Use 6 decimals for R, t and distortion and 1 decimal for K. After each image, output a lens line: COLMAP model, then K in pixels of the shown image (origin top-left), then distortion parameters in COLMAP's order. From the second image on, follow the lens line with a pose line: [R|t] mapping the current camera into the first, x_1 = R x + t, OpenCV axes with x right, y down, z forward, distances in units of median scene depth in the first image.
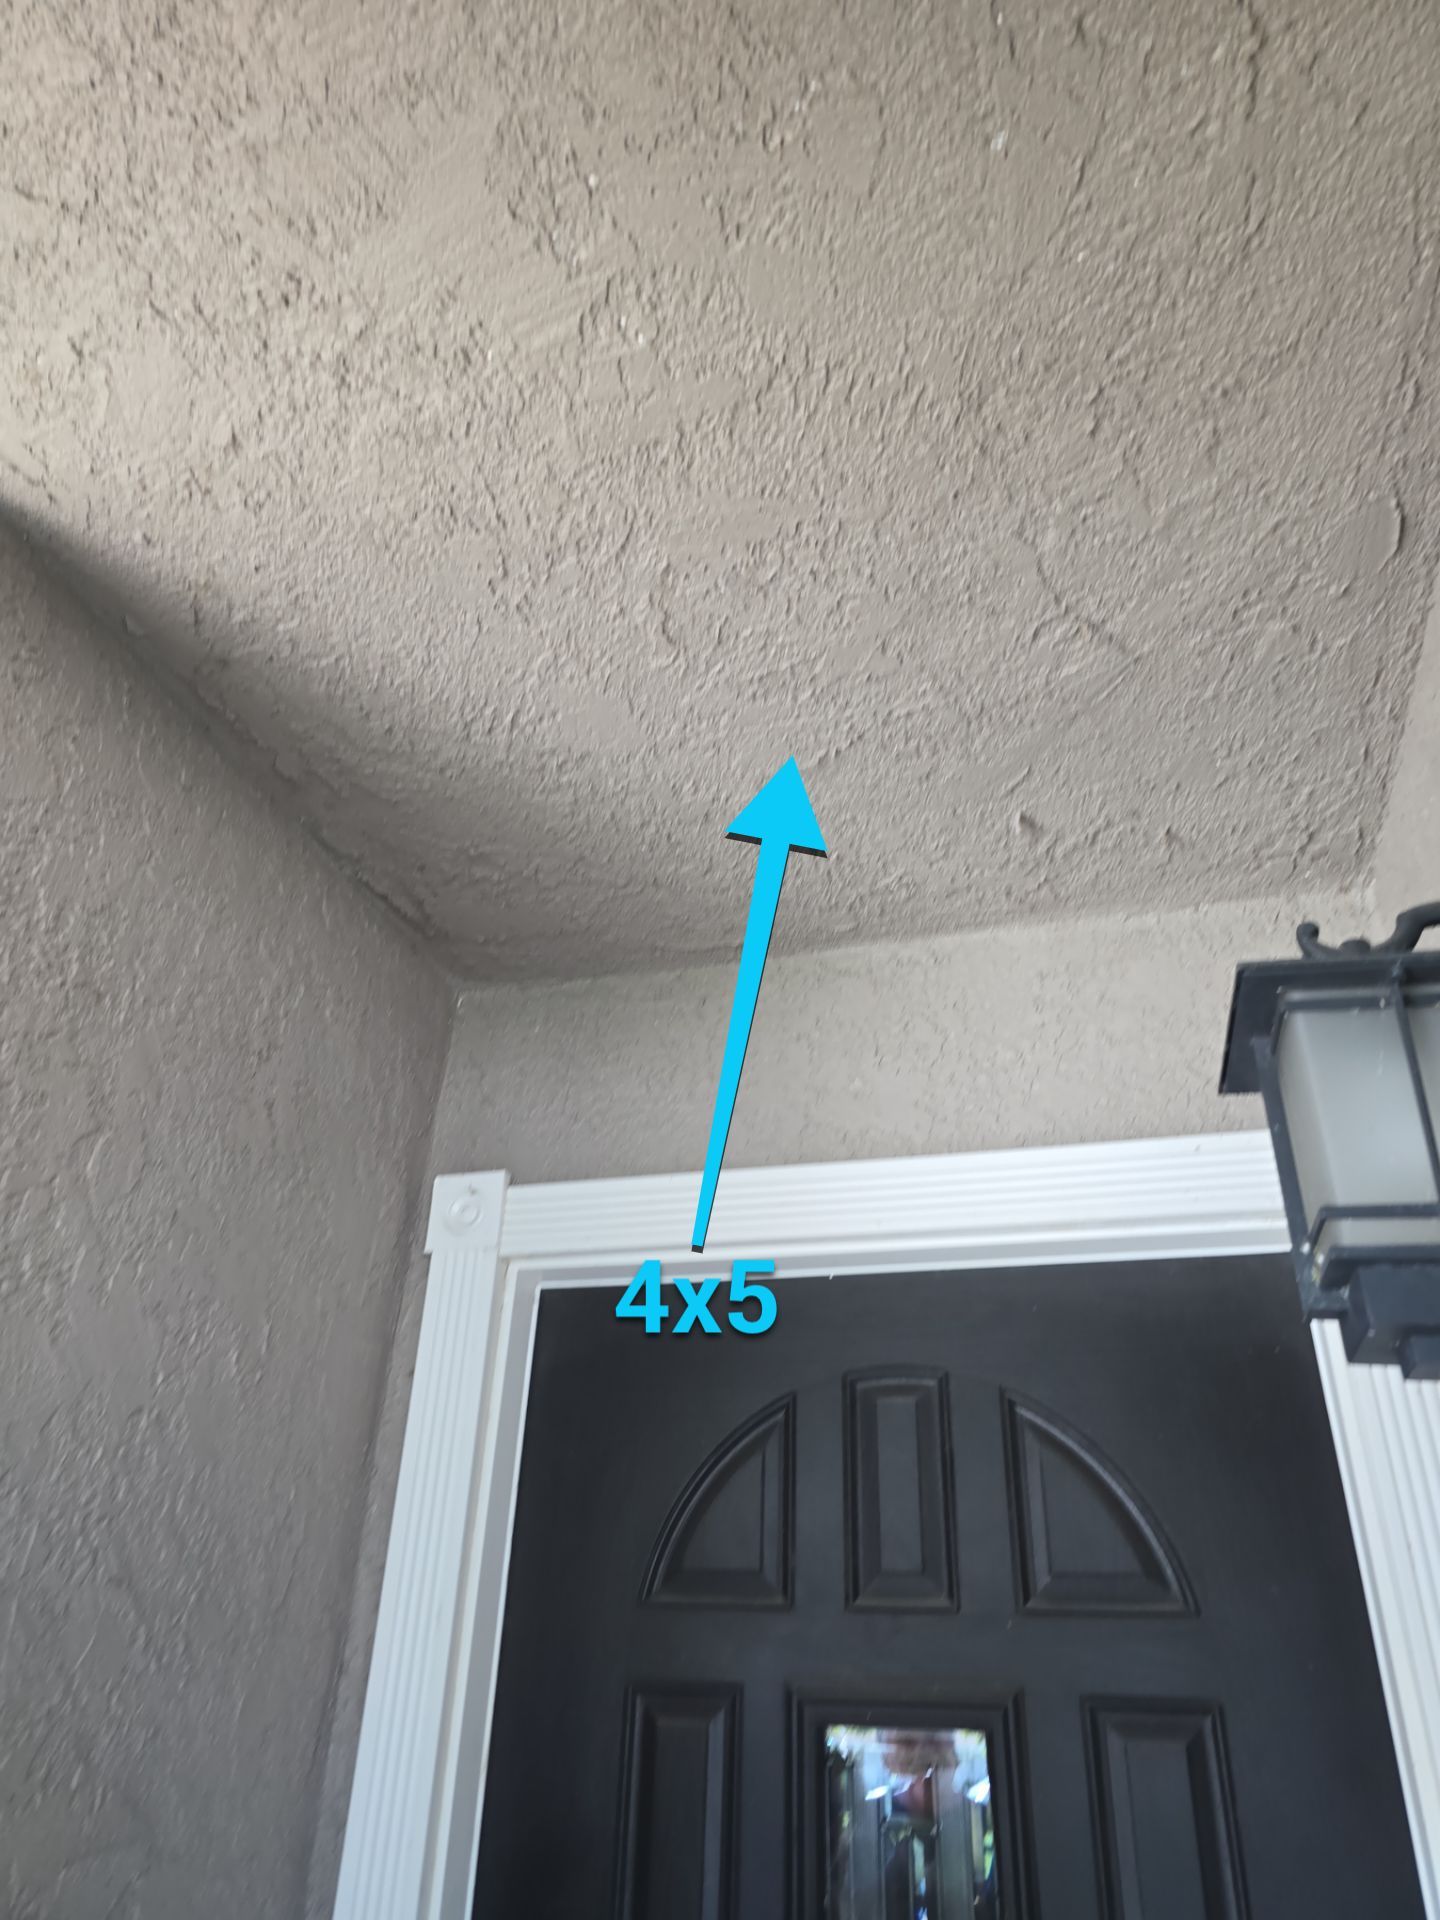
lens RADIAL K [[1330.4, 0, 722.7], [0, 1330.4, 950.6], [0, 0, 1]] dist [0.049847, -0.007758]
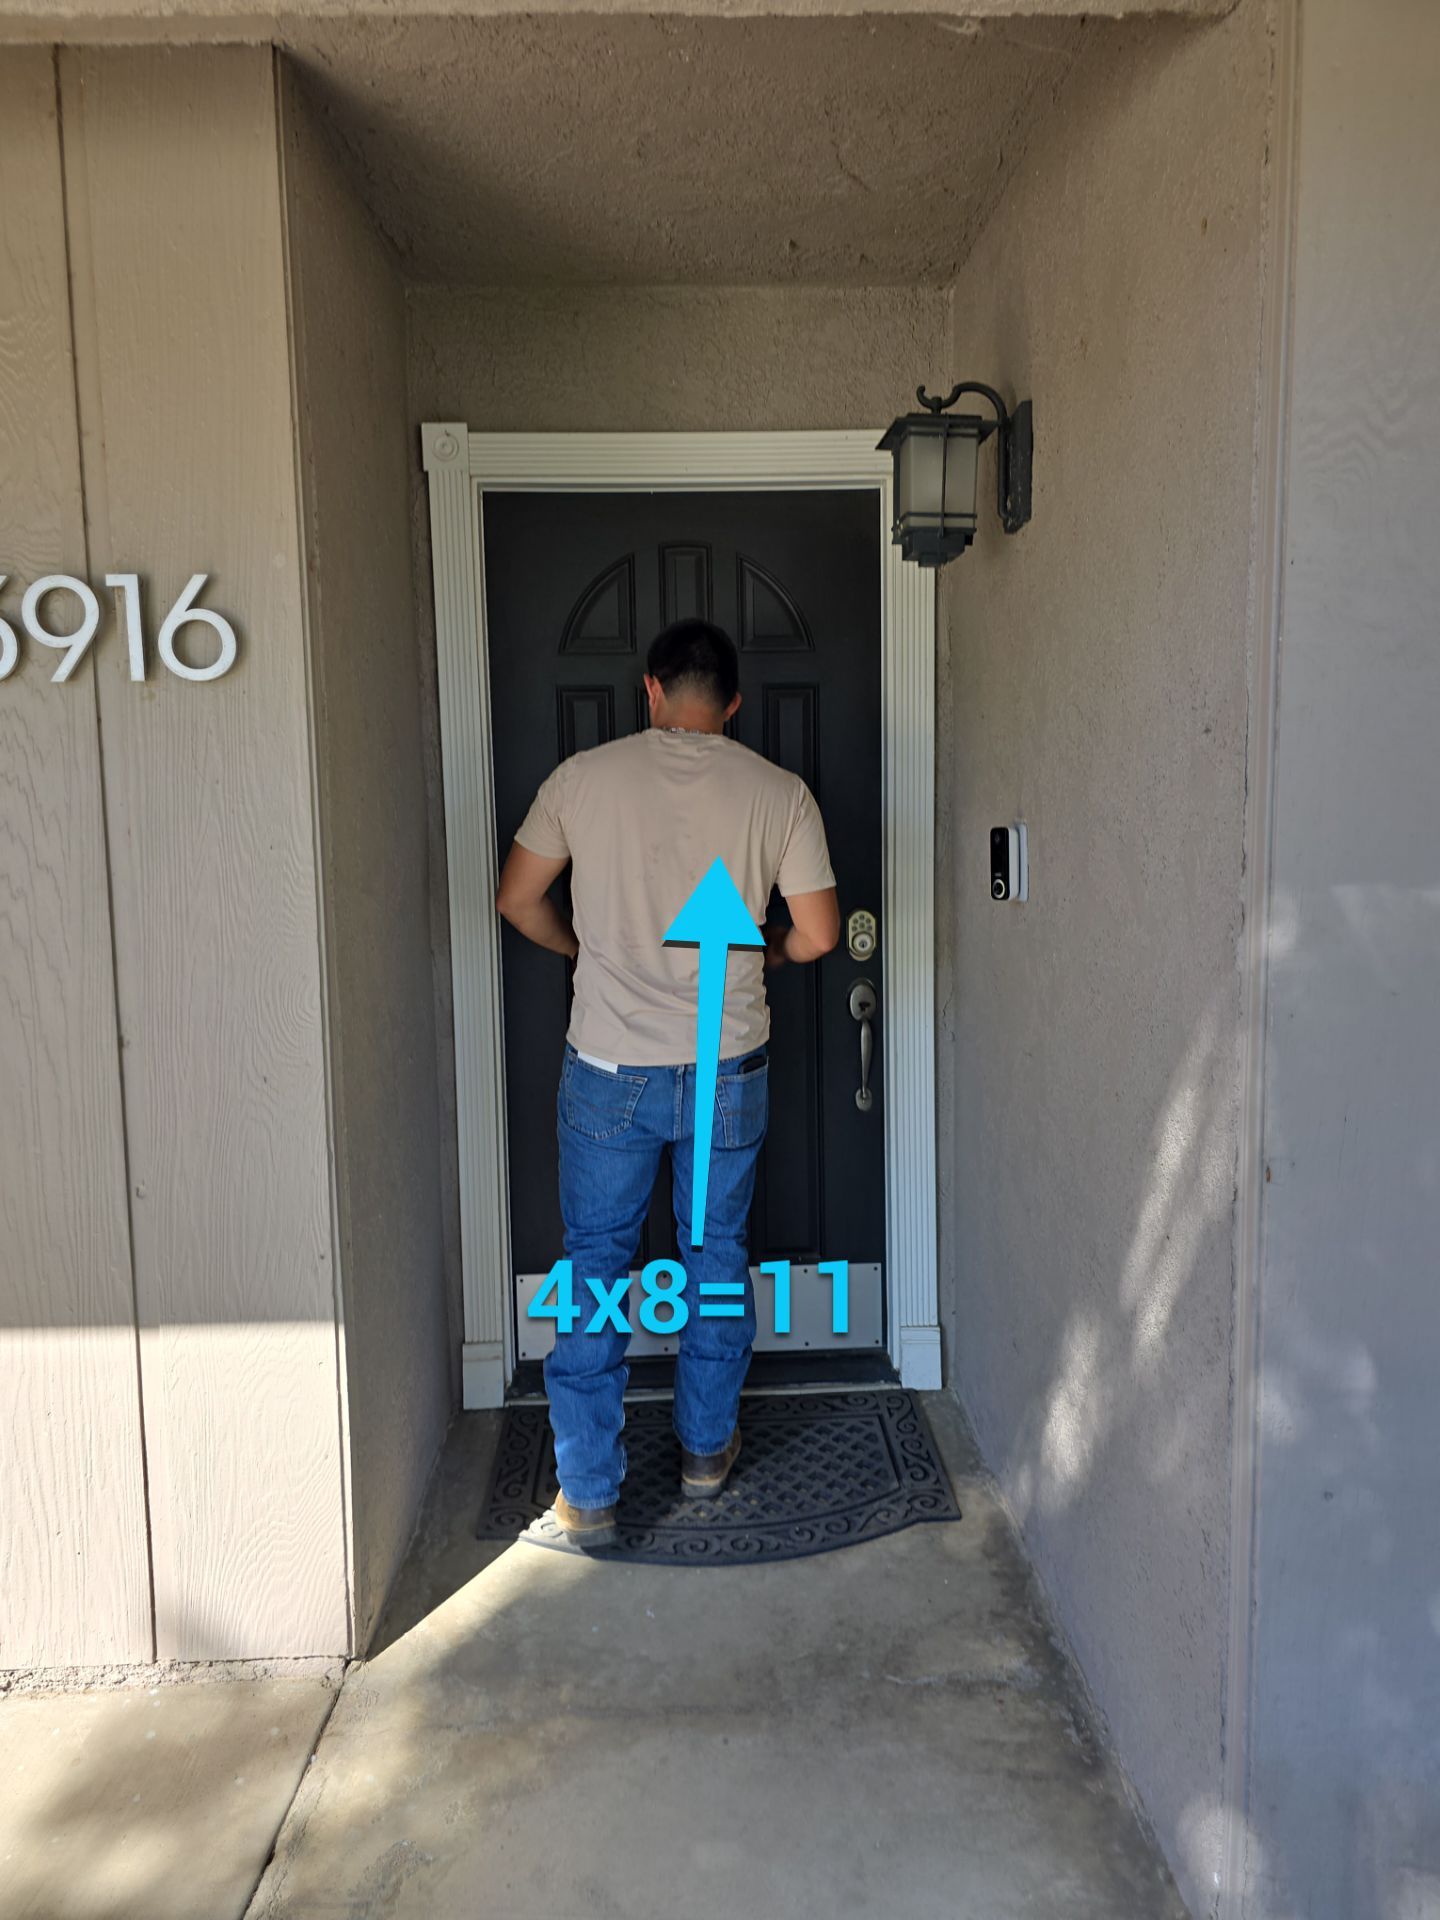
lens RADIAL K [[1330.4, 0, 714.9], [0, 1330.4, 954.9], [0, 0, 1]] dist [0.049847, -0.007758]
pose [[0.948564, -0.086389, 0.304571, -0.465306], [-0.116862, 0.798559, 0.590463, -0.360331], [-0.294227, -0.595685, 0.747389, -0.823607]]
